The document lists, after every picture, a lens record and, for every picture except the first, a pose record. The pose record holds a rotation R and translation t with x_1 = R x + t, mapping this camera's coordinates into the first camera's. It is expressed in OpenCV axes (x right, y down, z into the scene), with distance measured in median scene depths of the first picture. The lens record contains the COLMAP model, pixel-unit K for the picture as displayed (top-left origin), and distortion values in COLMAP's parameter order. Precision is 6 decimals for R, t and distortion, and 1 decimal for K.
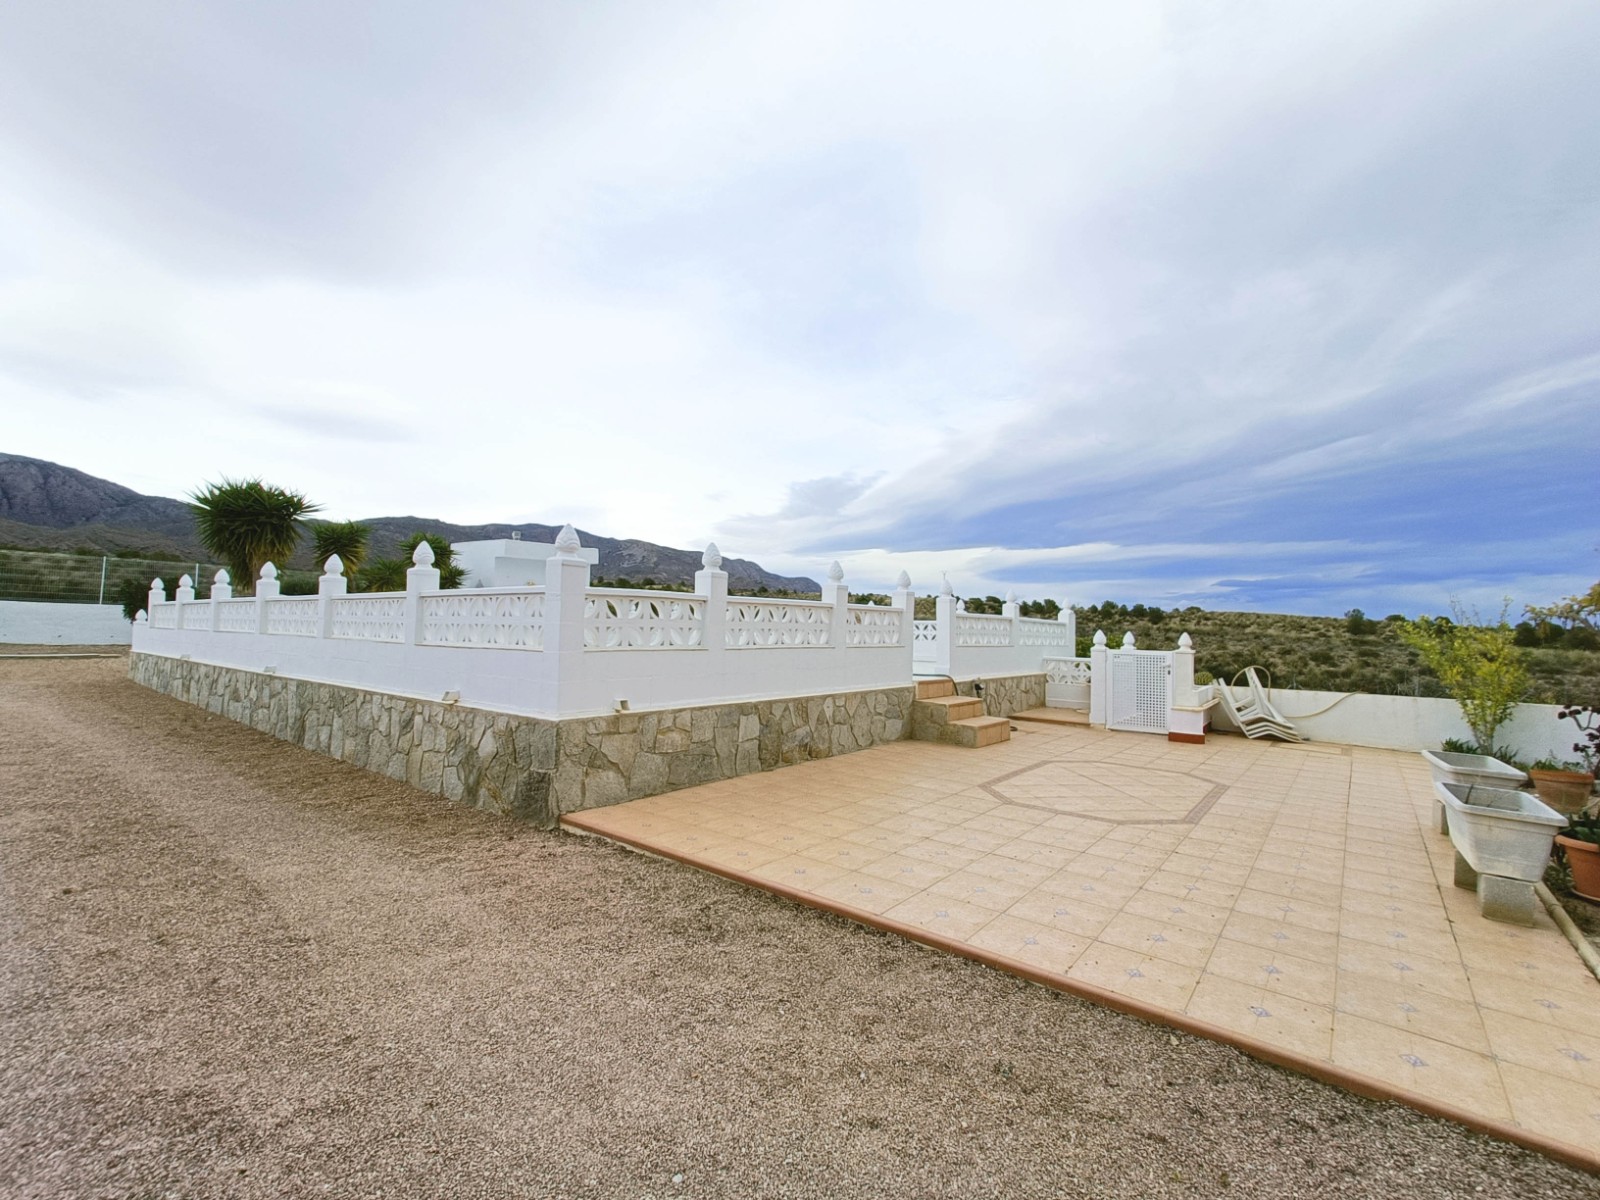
lens RADIAL K [[718.2, 0, 803.2], [0, 718.2, 599.9], [0, 0, 1]] dist [0.003809, -0.000416]
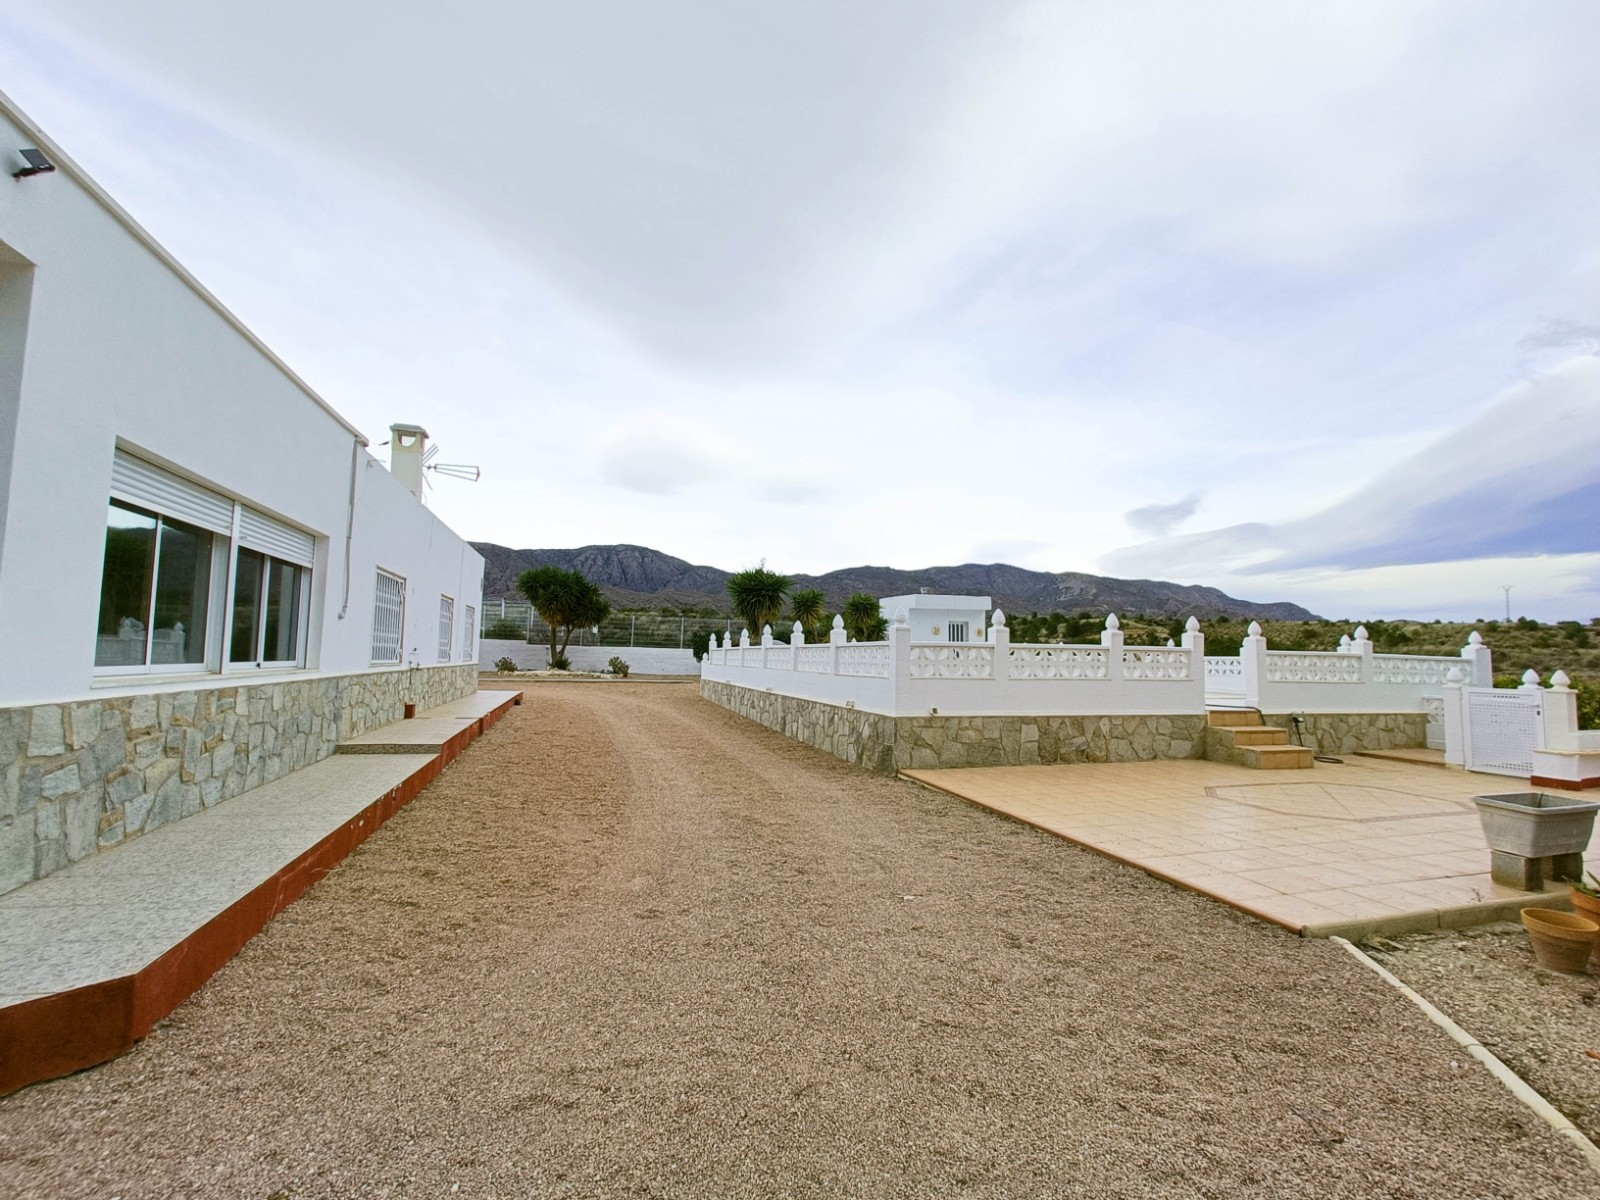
lens RADIAL K [[718.2, 0, 803.2], [0, 718.2, 599.9], [0, 0, 1]] dist [0.003809, -0.000416]
pose [[0.829663, -0.049747, -0.556044, 0.337299], [0.022225, 0.998175, -0.056142, -0.020296], [0.557822, 0.034220, 0.829255, -0.443680]]
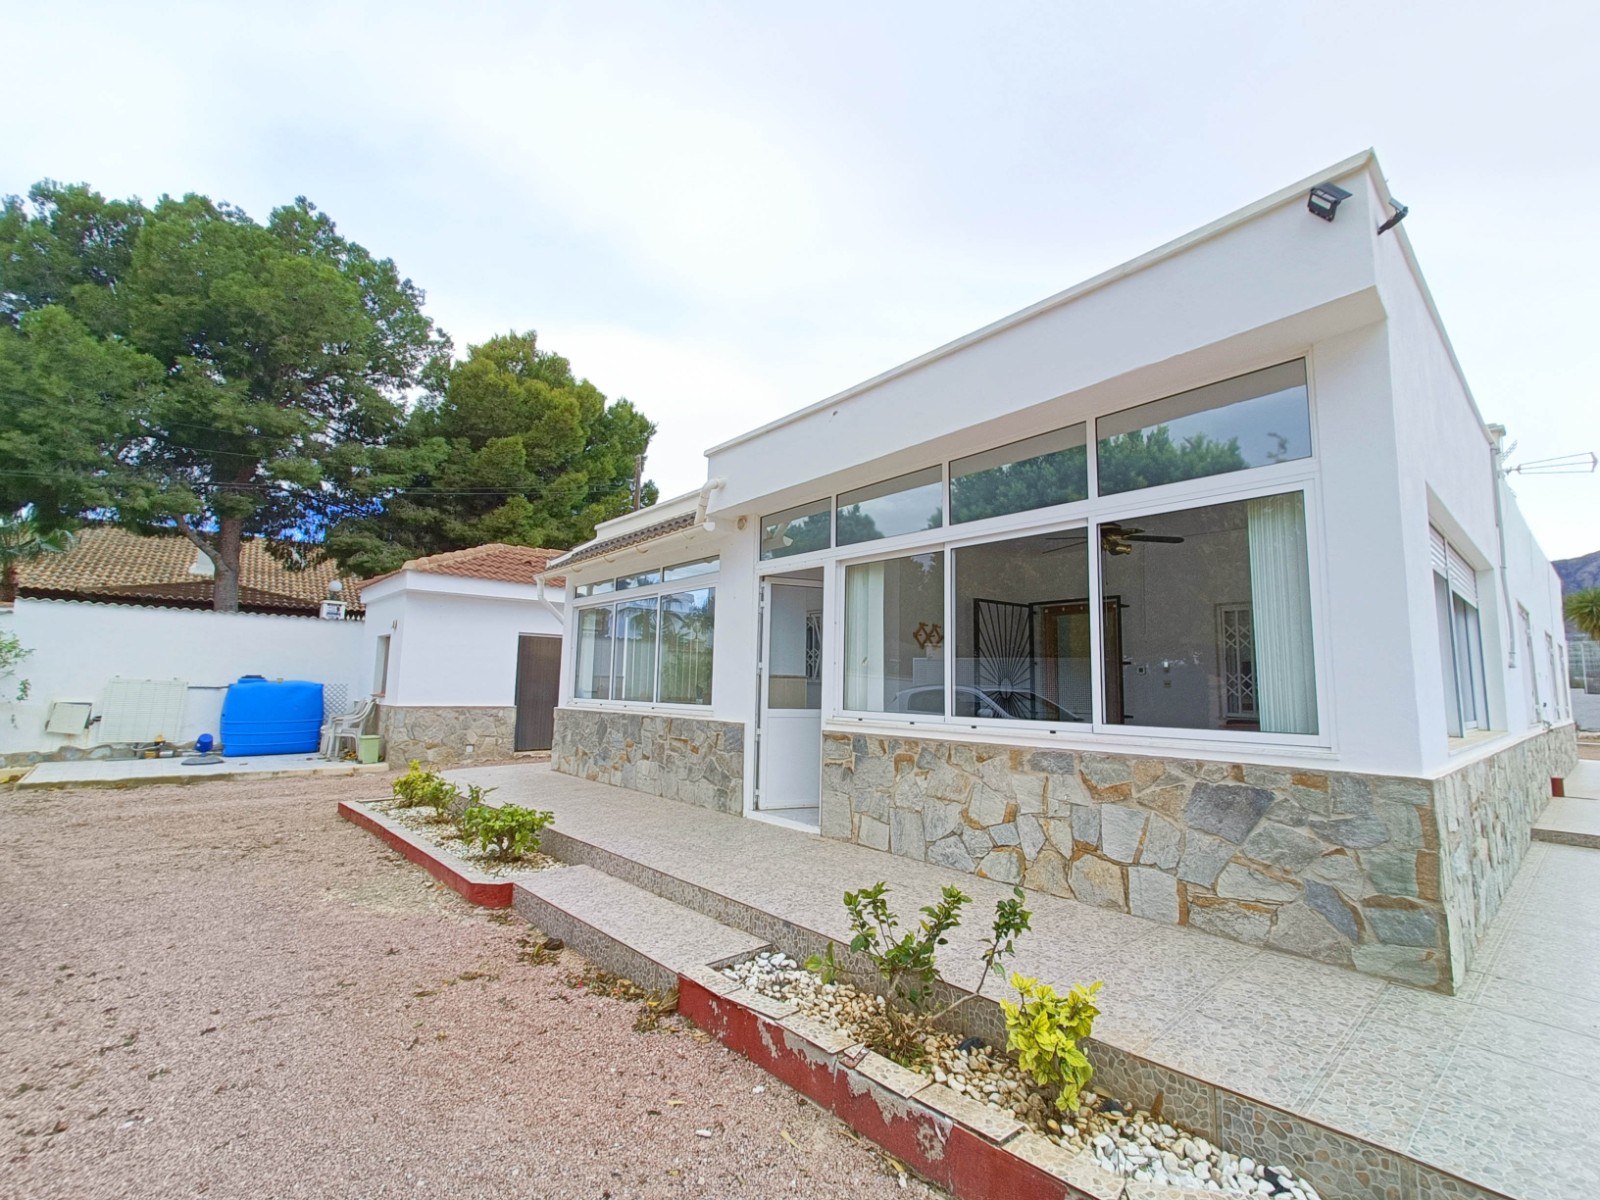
lens RADIAL K [[718.2, 0, 803.2], [0, 718.2, 599.9], [0, 0, 1]] dist [0.003809, -0.000416]
pose [[-0.158431, -0.143592, -0.976873, 0.150308], [0.017876, 0.988789, -0.148243, -0.036639], [0.987208, -0.040949, -0.154088, -0.648274]]
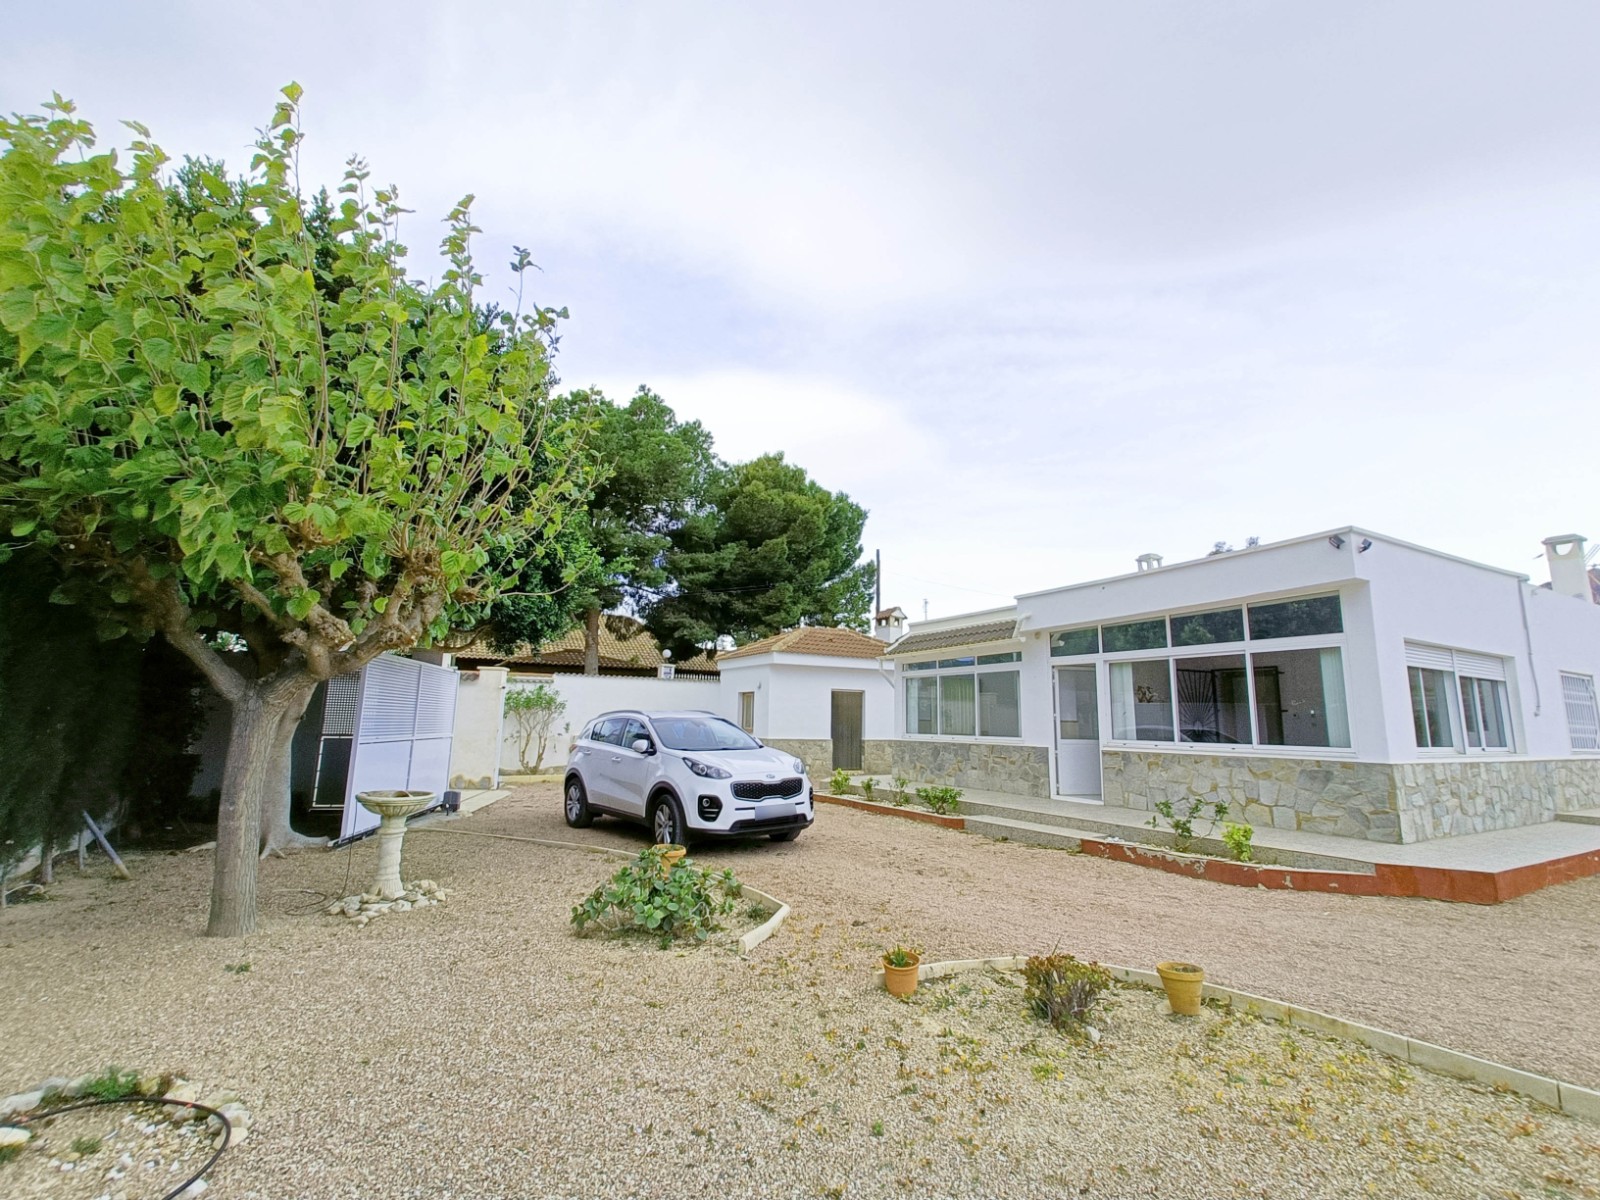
lens RADIAL K [[718.2, 0, 803.2], [0, 718.2, 599.9], [0, 0, 1]] dist [0.003809, -0.000416]
pose [[-0.351085, -0.184190, -0.918049, 1.057865], [0.012913, 0.979416, -0.201441, -0.024227], [0.936254, -0.082578, -0.341480, -0.805580]]
